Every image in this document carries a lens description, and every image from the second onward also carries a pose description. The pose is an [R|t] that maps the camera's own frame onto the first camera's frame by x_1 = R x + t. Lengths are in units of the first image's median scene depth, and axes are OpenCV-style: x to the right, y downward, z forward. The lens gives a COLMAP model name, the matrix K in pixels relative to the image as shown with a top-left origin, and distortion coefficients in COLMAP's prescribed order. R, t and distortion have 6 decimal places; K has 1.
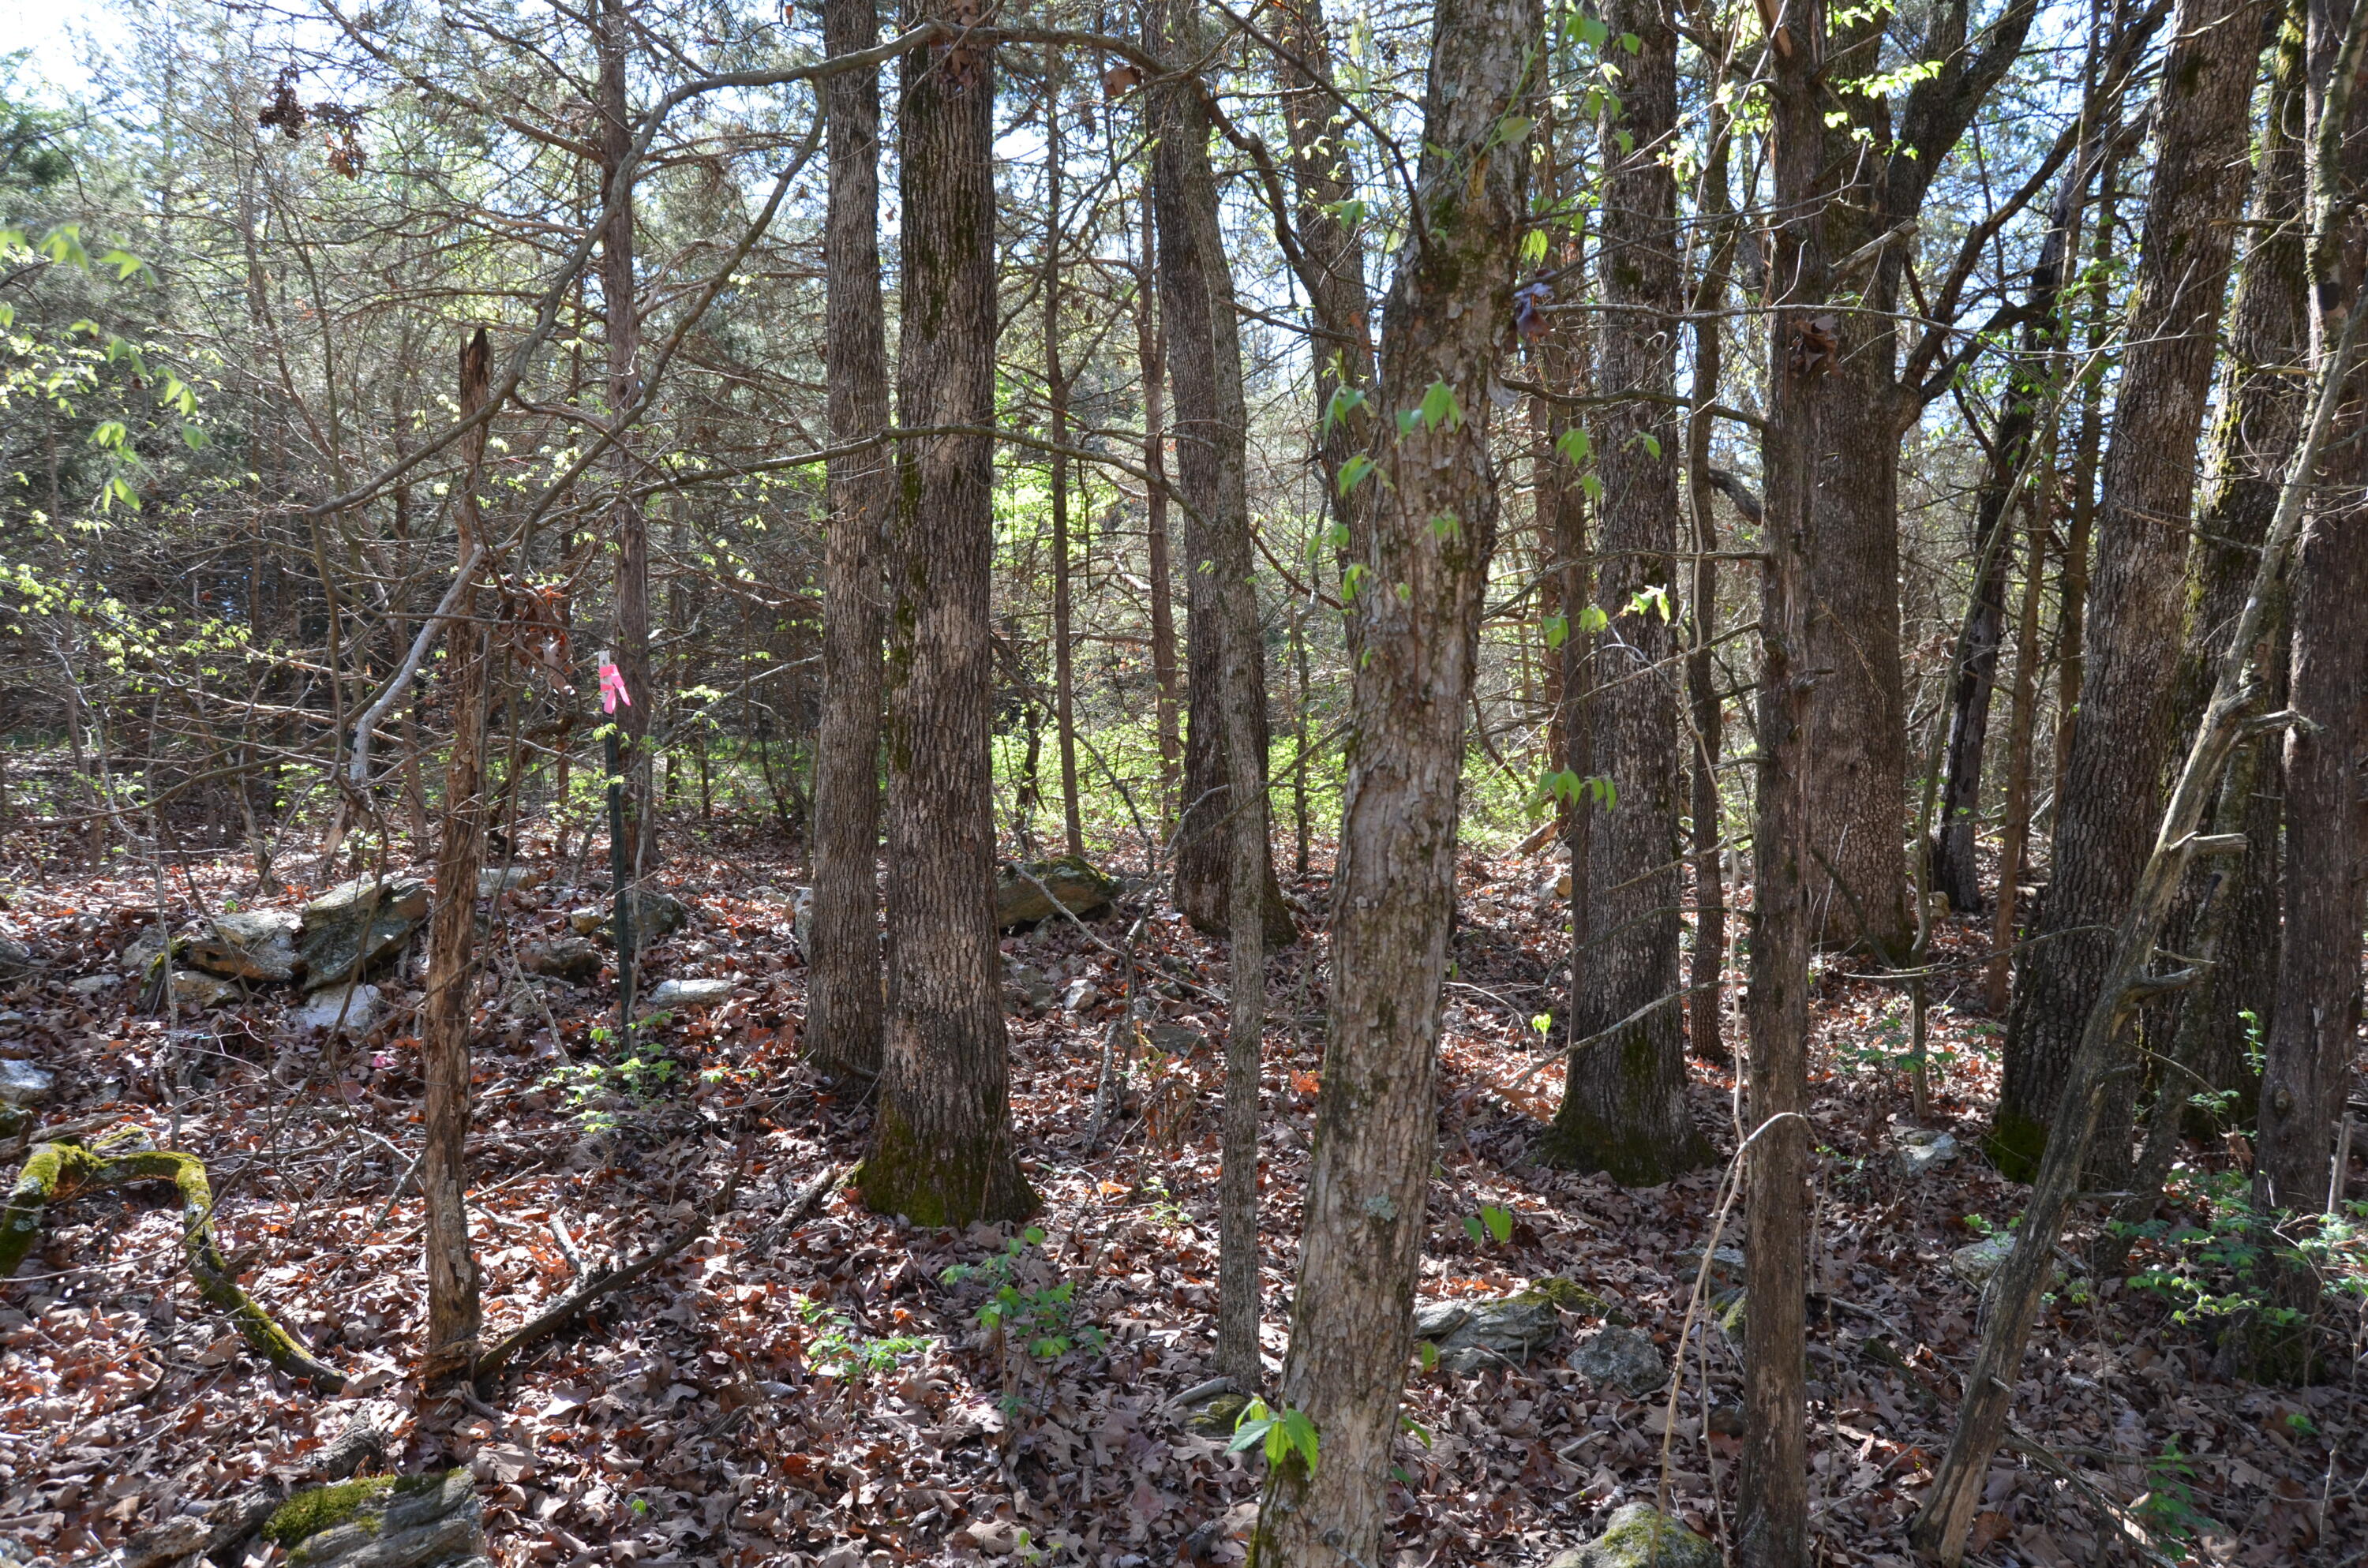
lens RADIAL K [[1819.1, 0, 1191.3], [0, 1819.1, 778.4], [0, 0, 1]] dist [-0.016321, 0.010851]
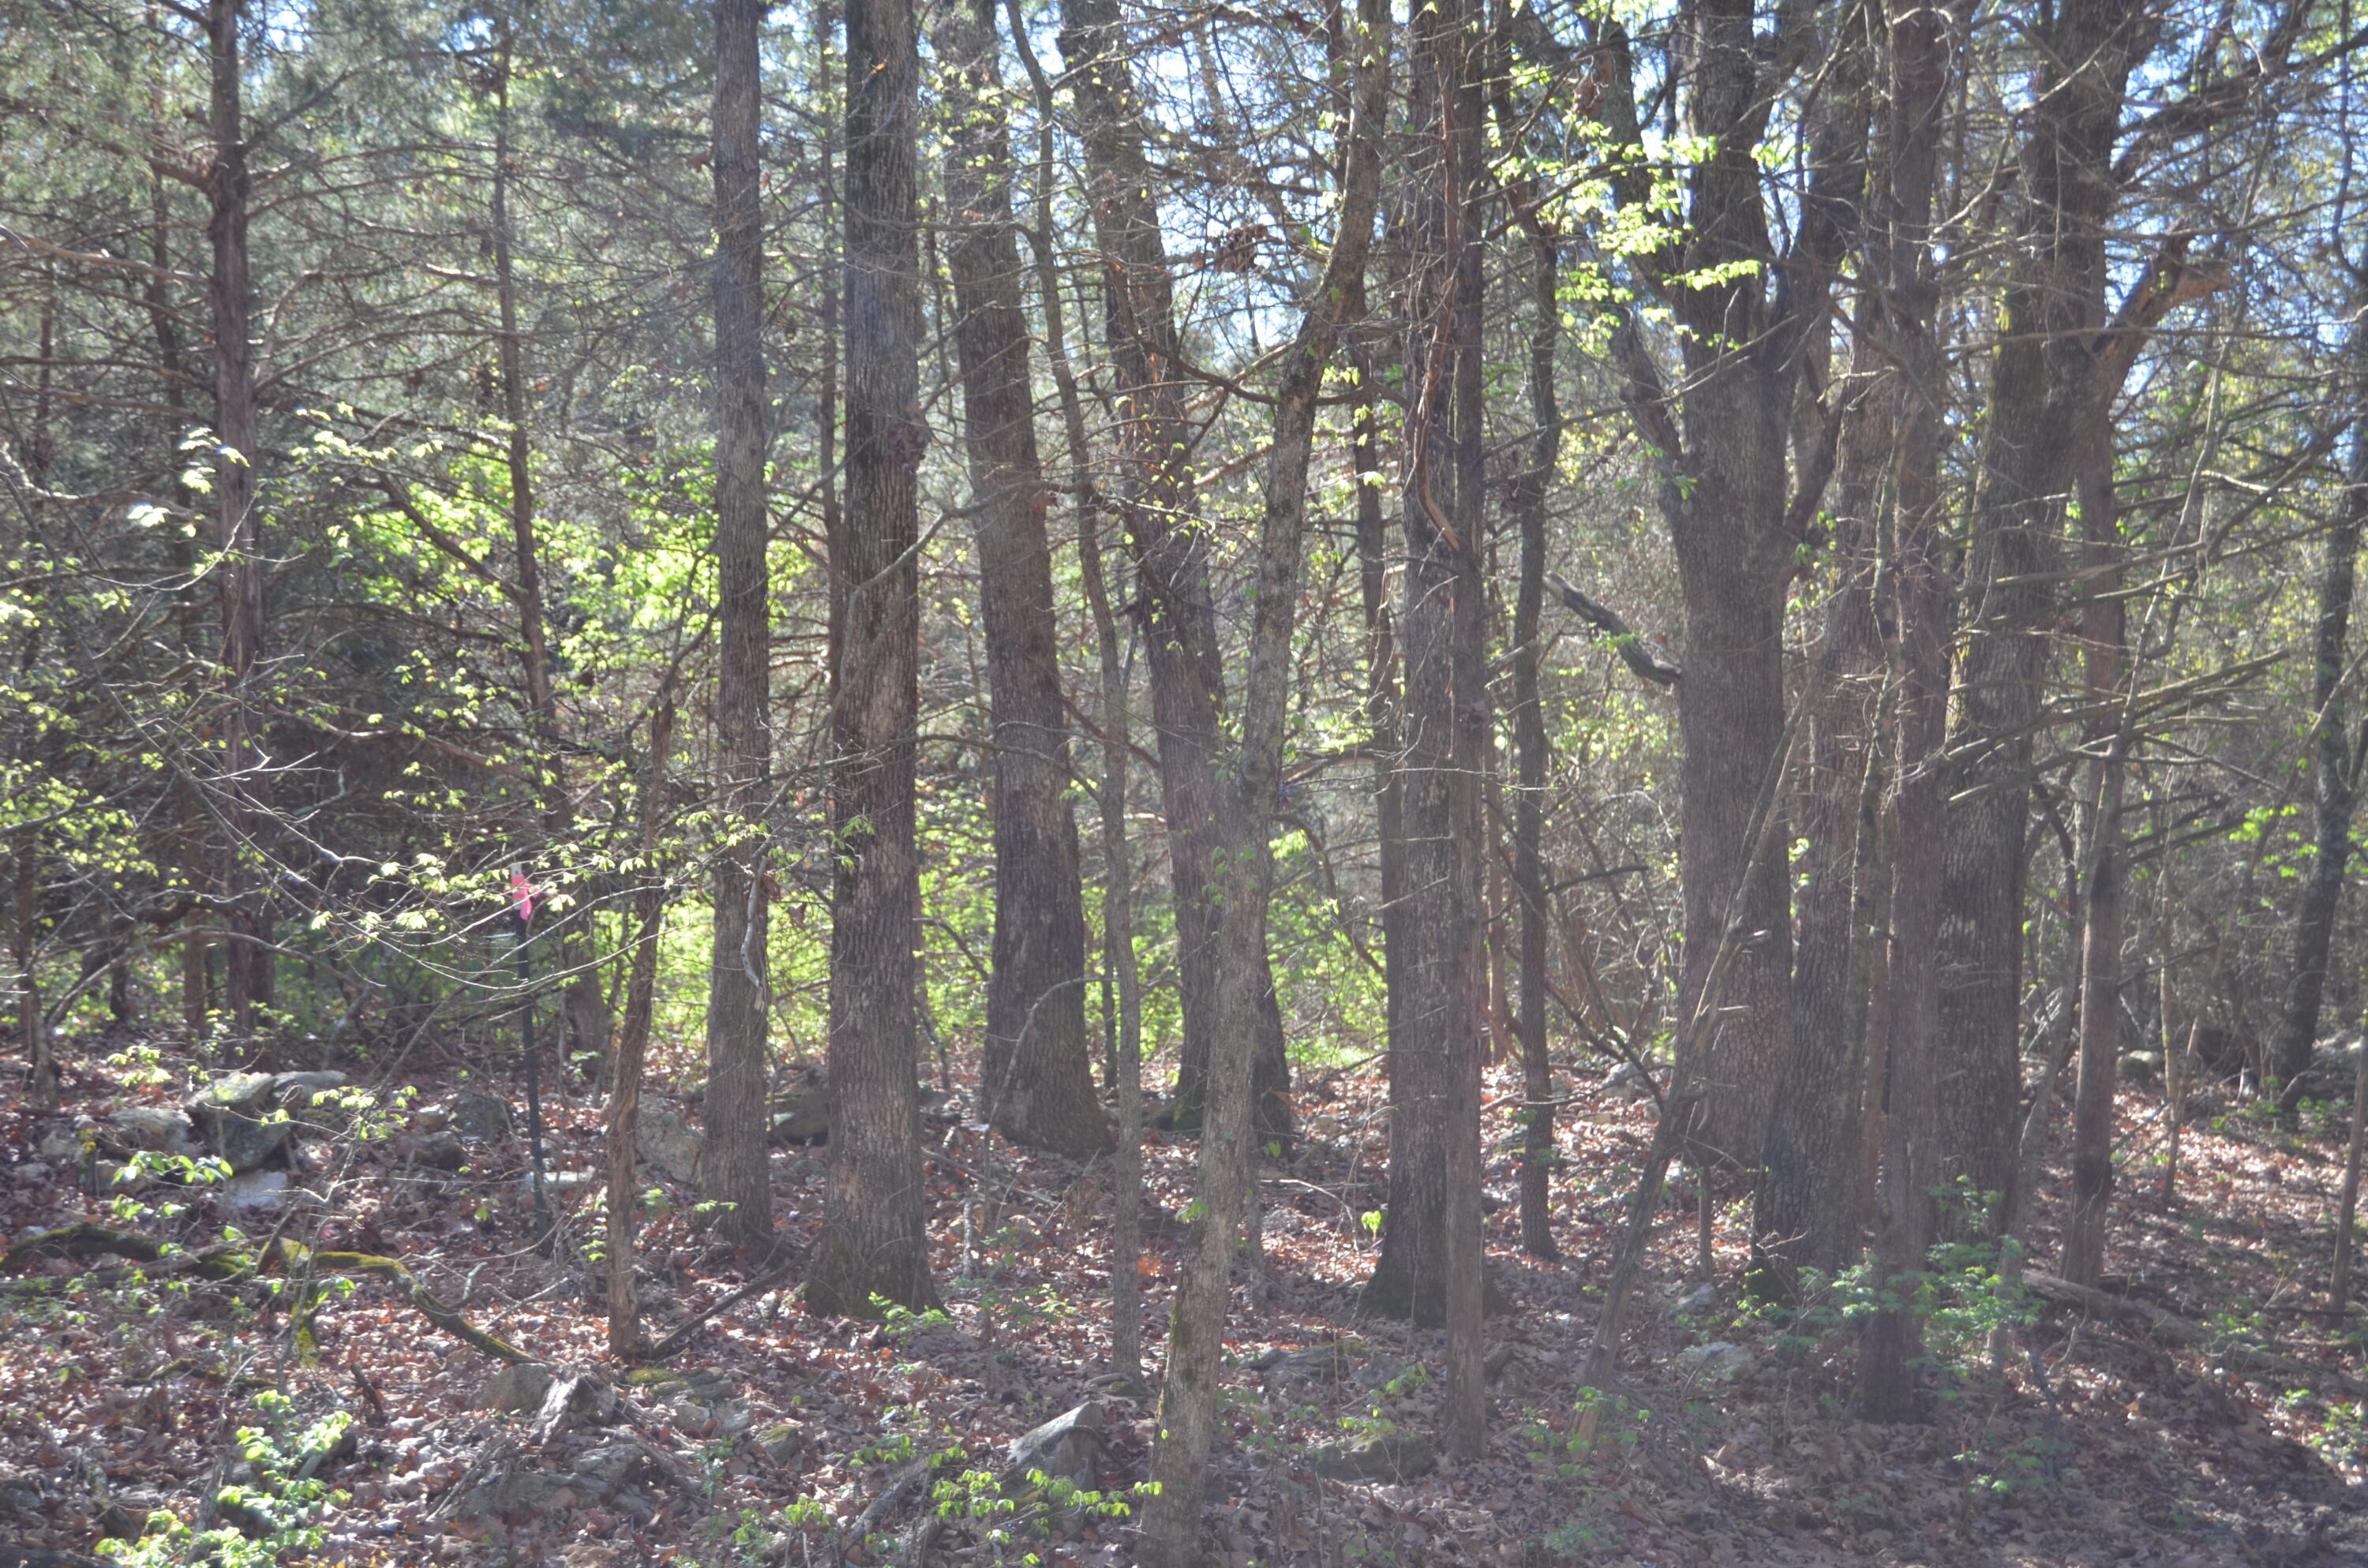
lens RADIAL K [[3834.6, 0, 1193.8], [0, 3834.6, 807.2], [0, 0, 1]] dist [0.000976, -0.207695]
pose [[0.994051, 0.000852, 0.108911, -0.202323], [0.003957, 0.999027, -0.043926, 0.000722], [-0.108842, 0.044096, 0.993081, -1.653819]]
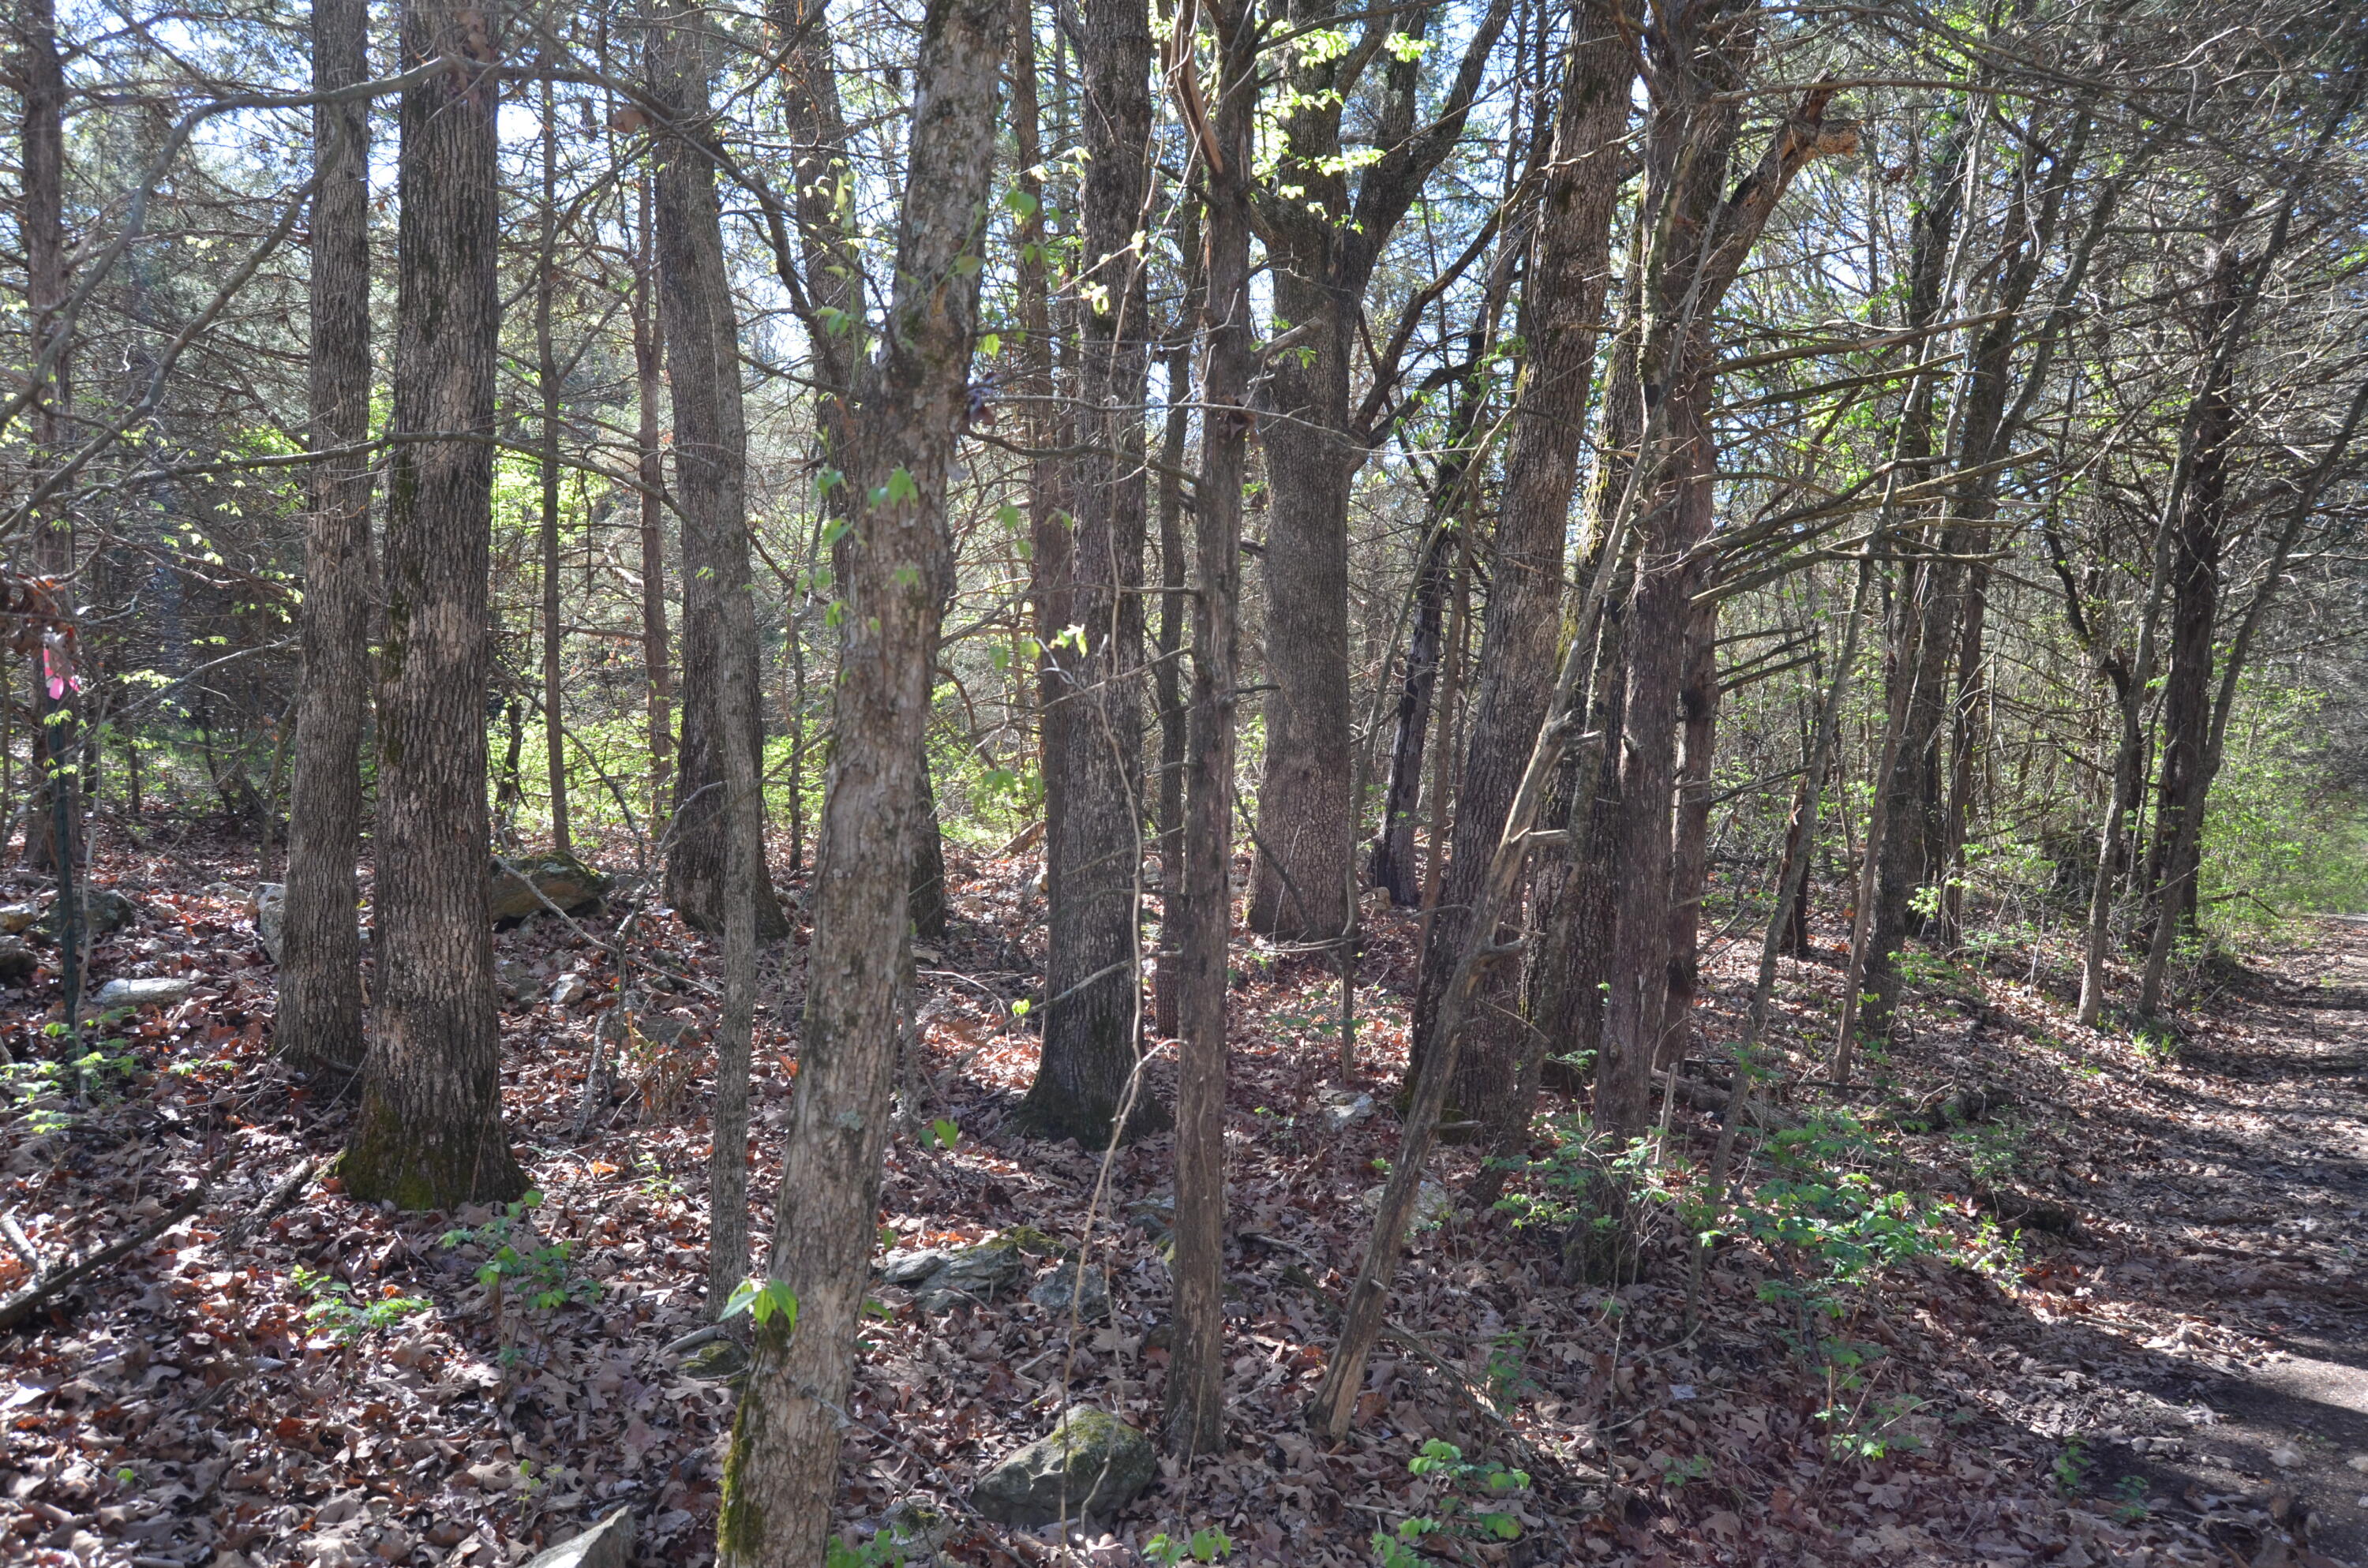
lens RADIAL K [[1819.1, 0, 1191.3], [0, 1819.1, 778.4], [0, 0, 1]] dist [-0.016321, 0.010851]
pose [[0.962640, 0.013025, 0.270473, -0.003747], [-0.012734, 0.999915, -0.002830, 0.001313], [-0.270487, -0.000720, 0.962723, -0.092008]]
